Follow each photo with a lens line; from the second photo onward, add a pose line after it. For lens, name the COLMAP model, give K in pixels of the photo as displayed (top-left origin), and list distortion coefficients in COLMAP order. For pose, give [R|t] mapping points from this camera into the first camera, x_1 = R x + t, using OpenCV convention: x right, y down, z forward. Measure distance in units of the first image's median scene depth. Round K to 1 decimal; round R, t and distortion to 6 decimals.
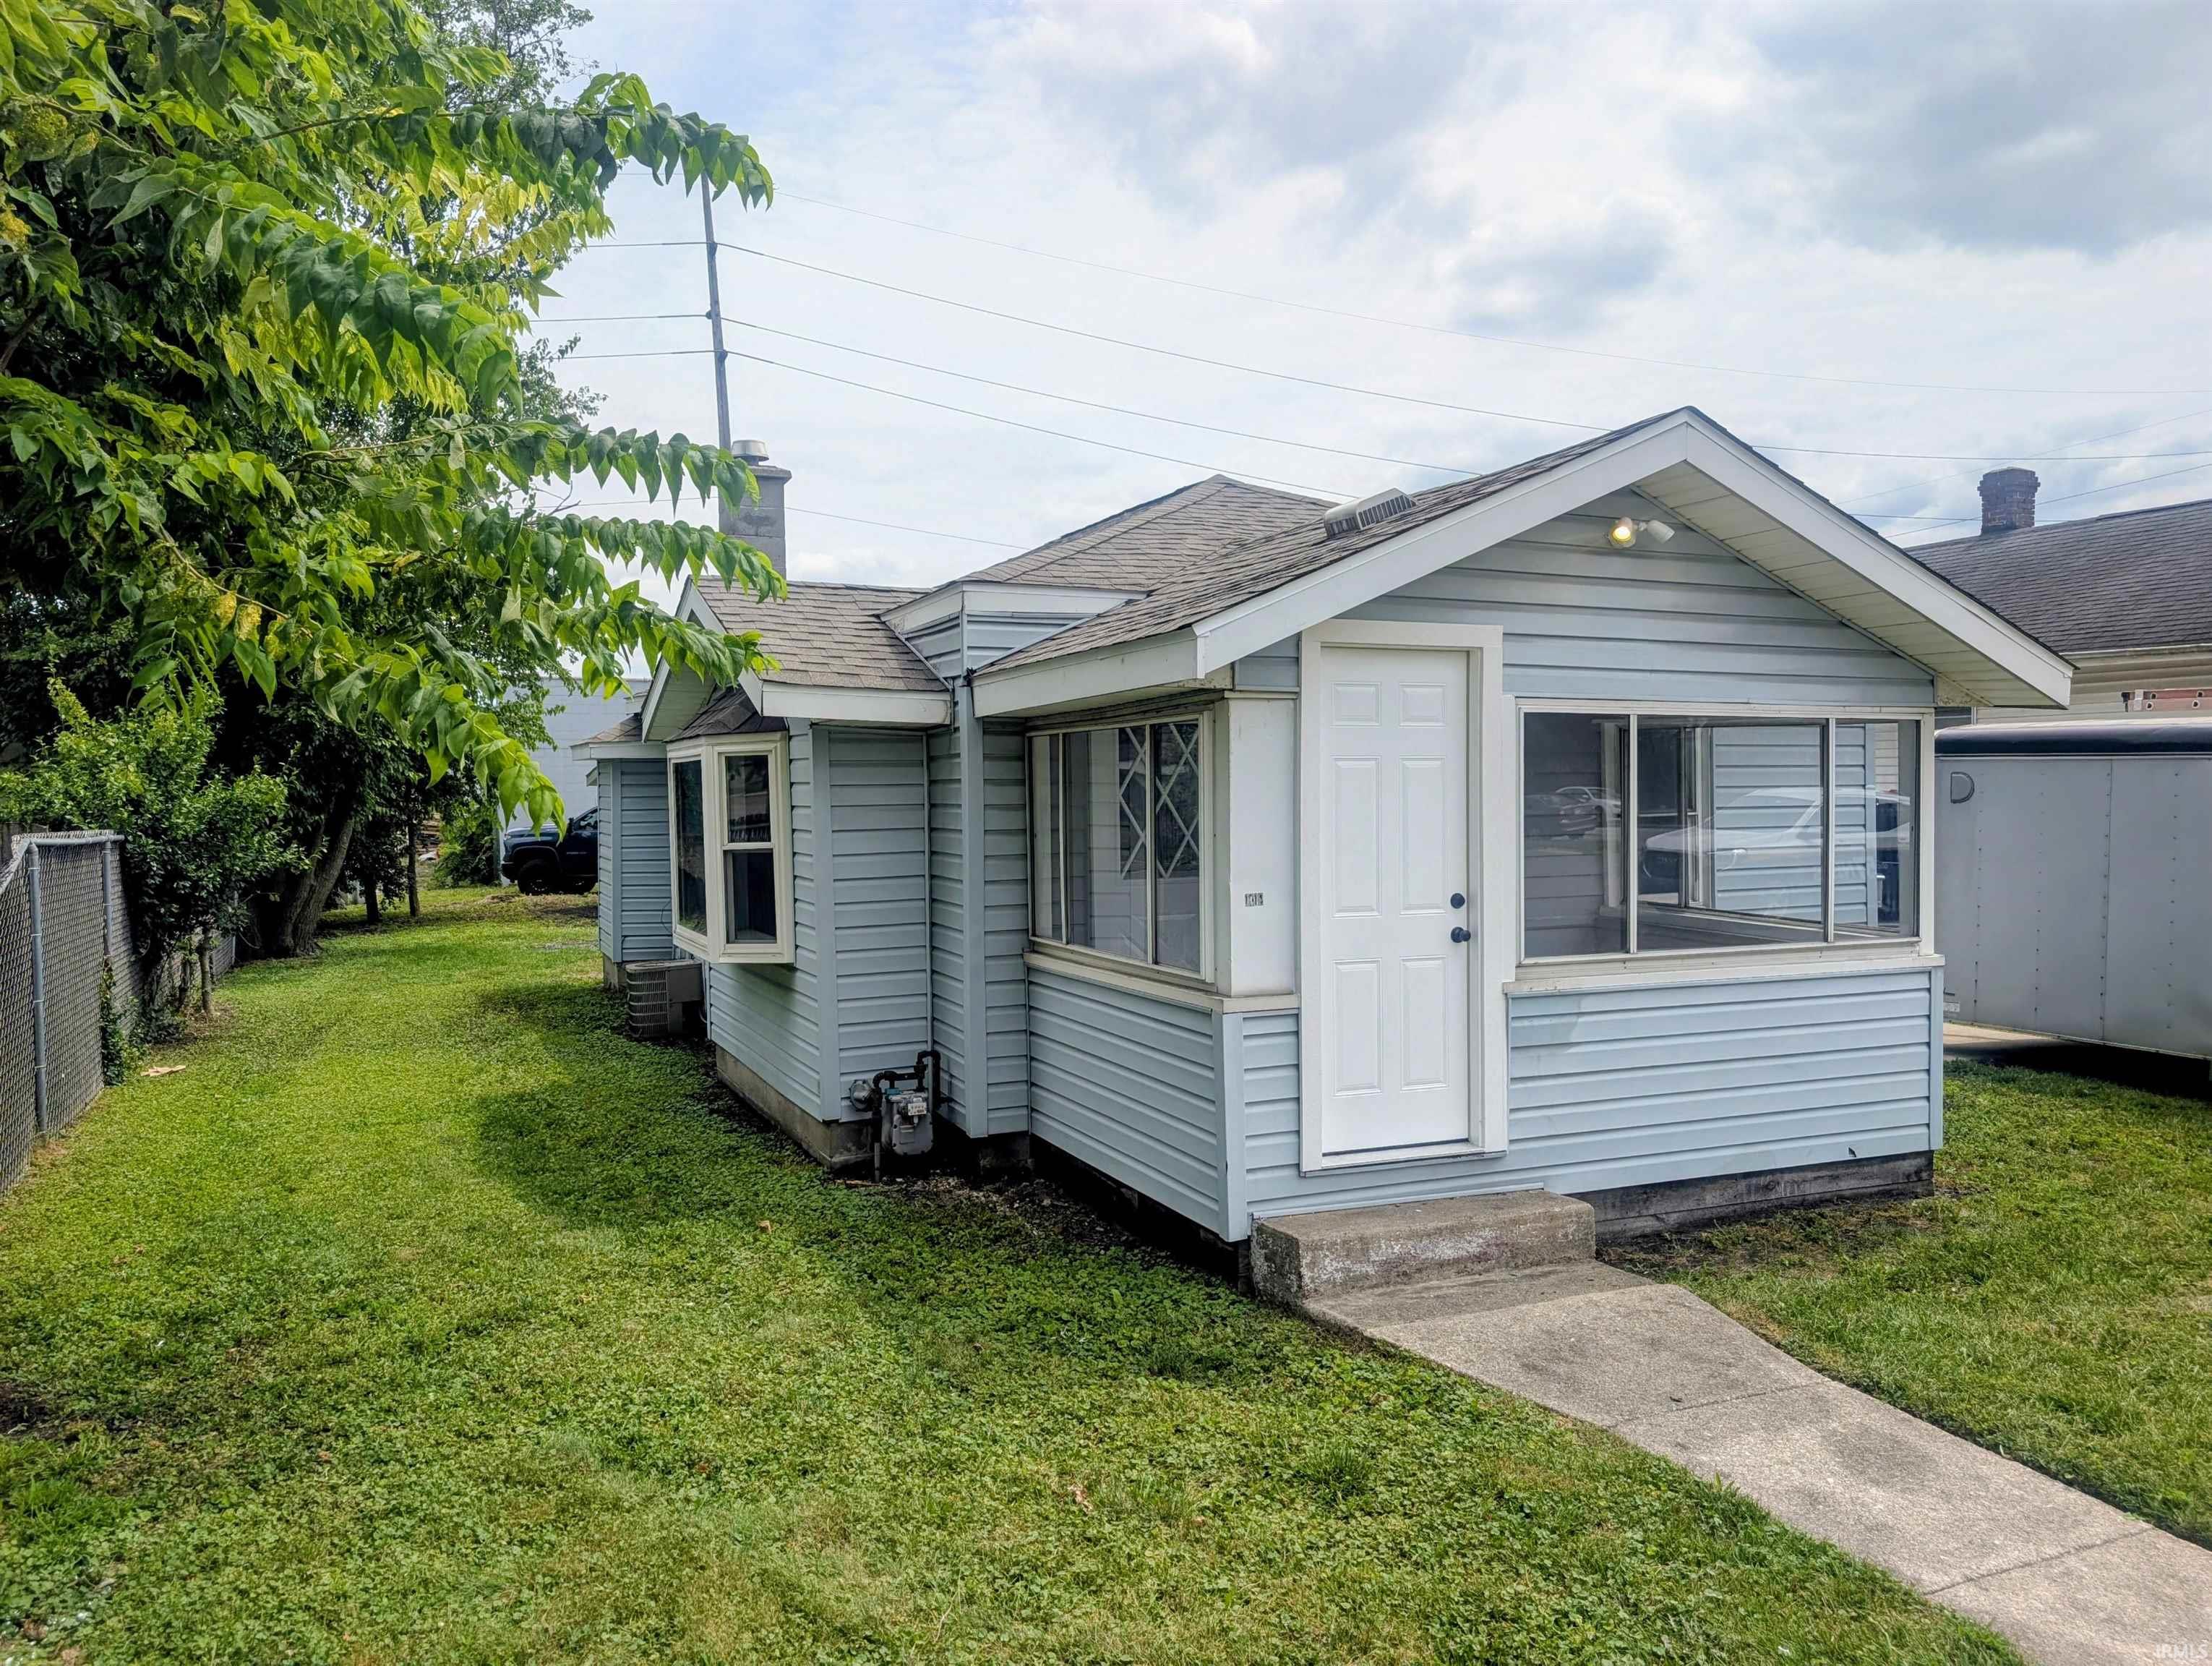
lens RADIAL K [[1583.6, 0, 1102.7], [0, 1583.6, 822.4], [0, 0, 1]] dist [0.010186, -0.000600]
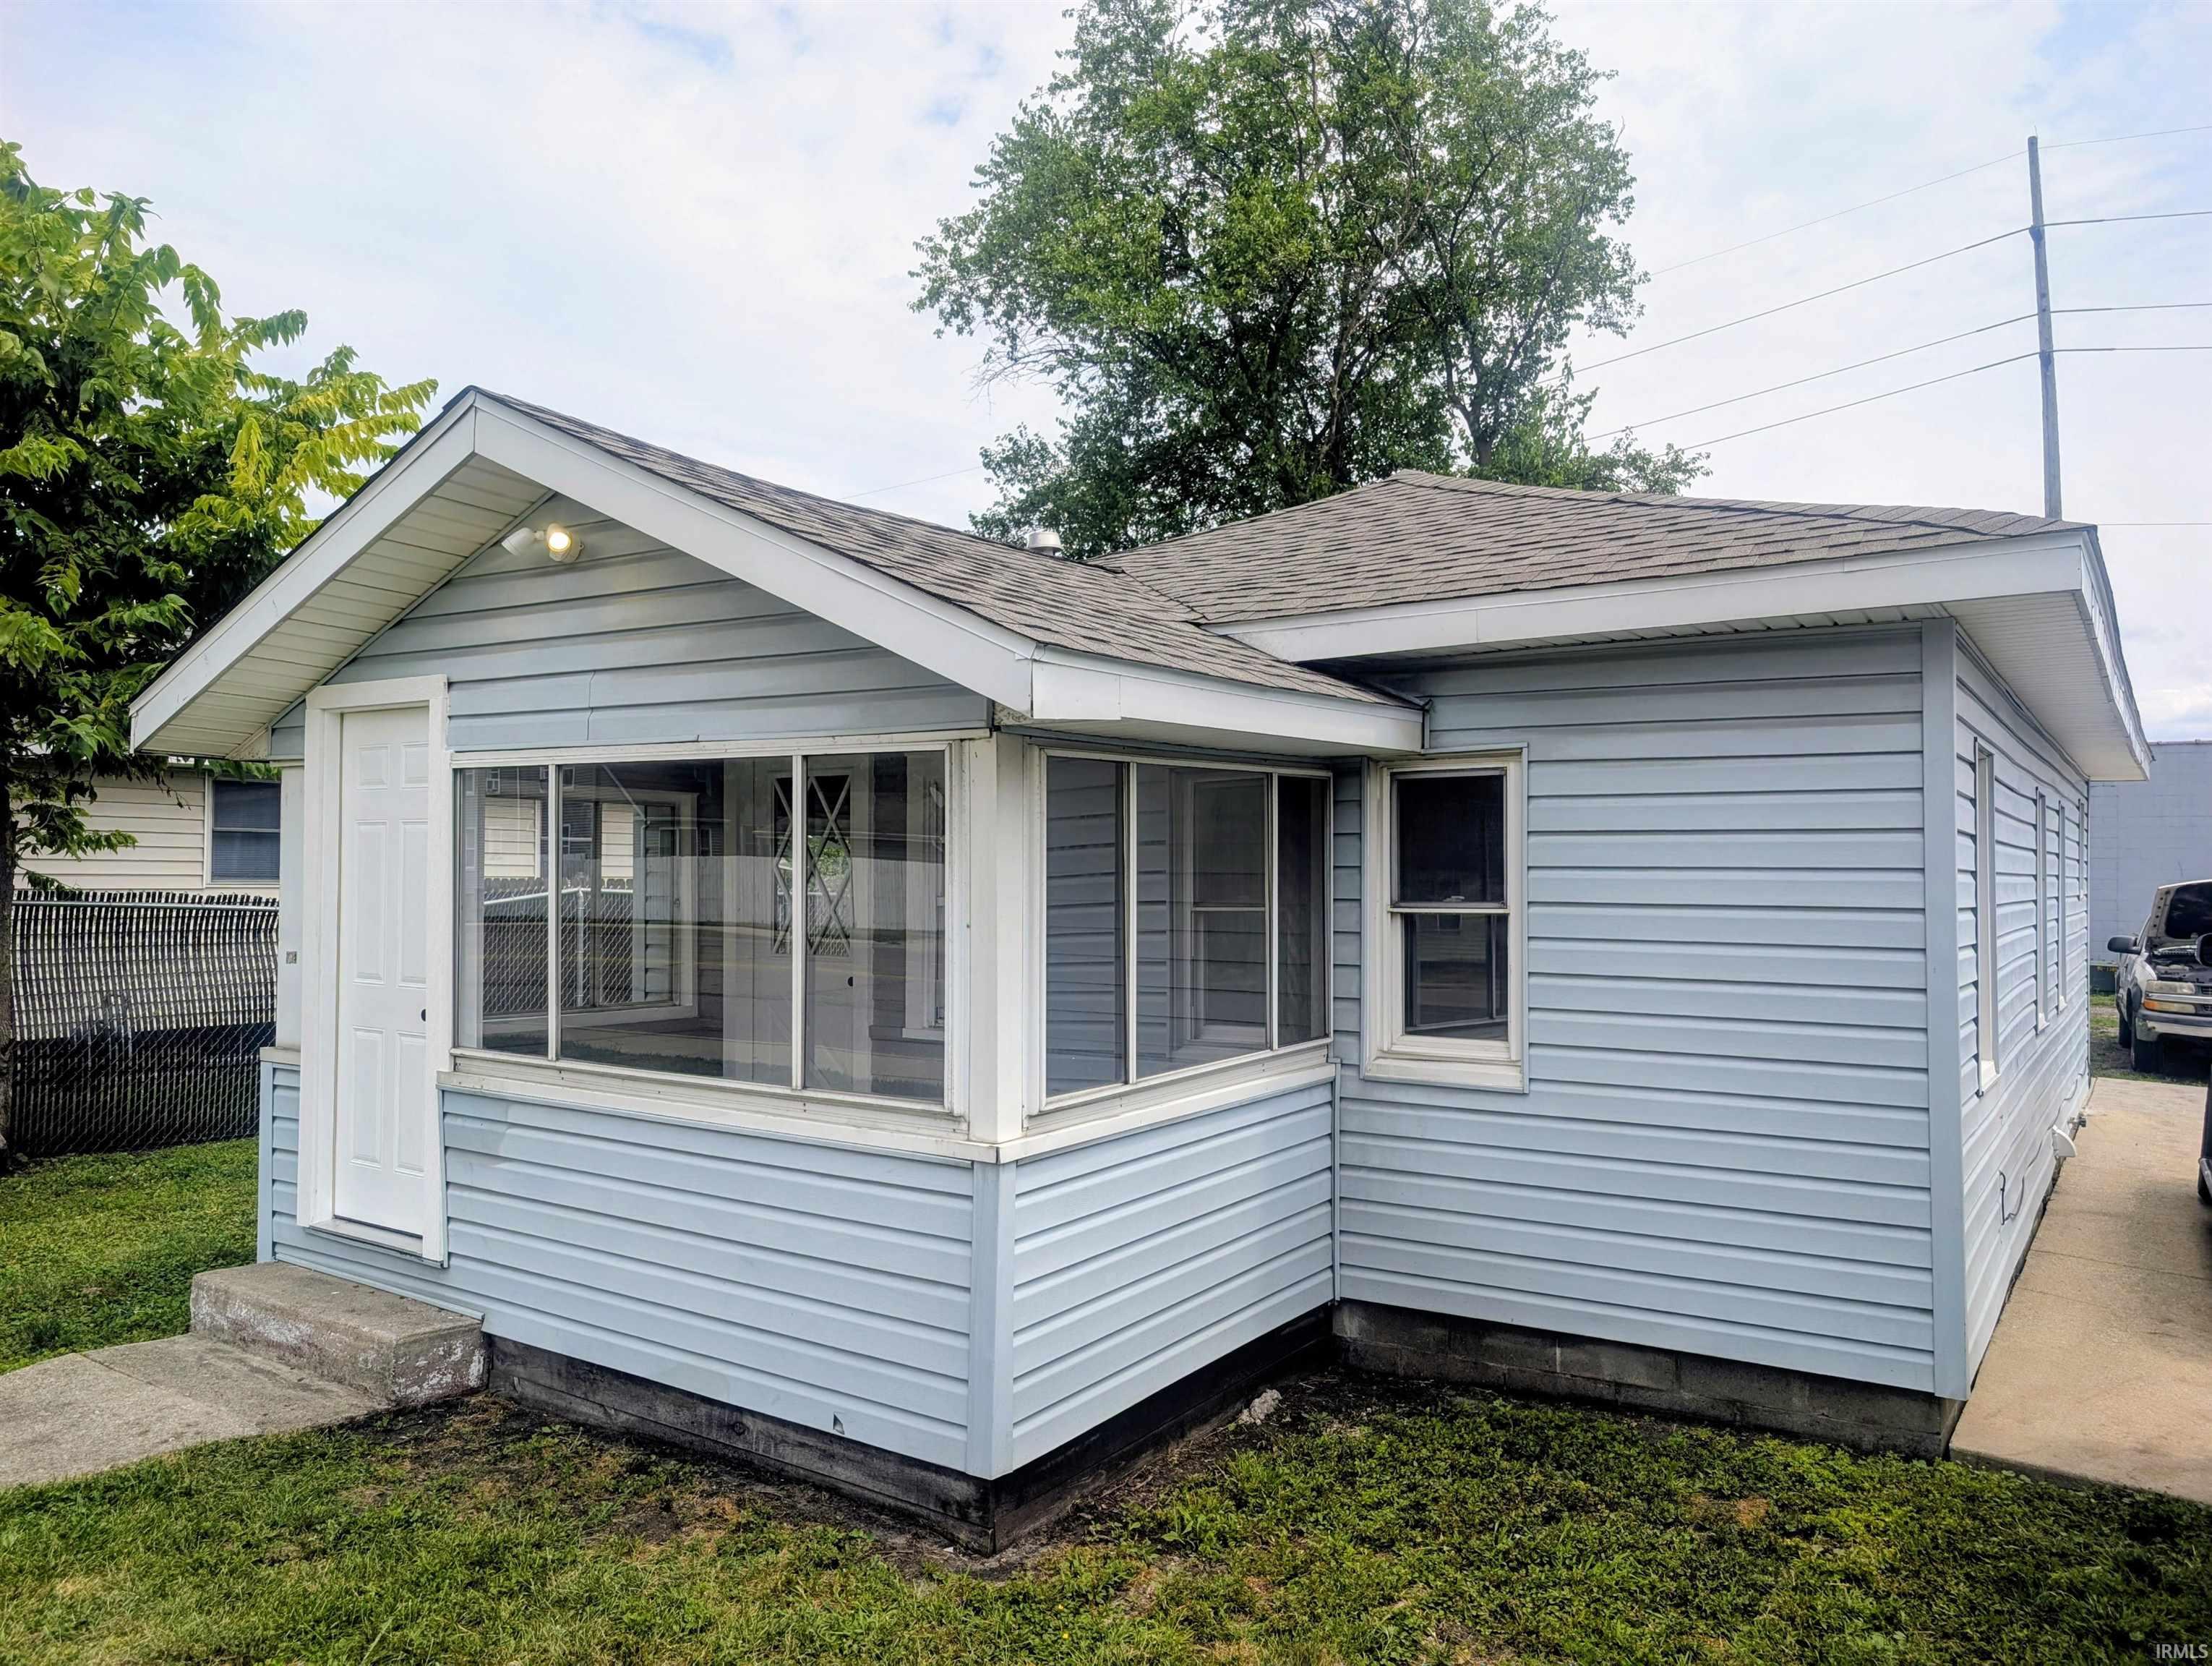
lens RADIAL K [[1583.6, 0, 1100.5], [0, 1583.6, 847.9], [0, 0, 1]] dist [0.010186, -0.000600]
pose [[0.536651, -0.001263, -0.843803, 1.210217], [-0.029747, 0.999349, -0.020415, -0.017896], [0.843280, 0.036056, 0.536264, 0.830204]]
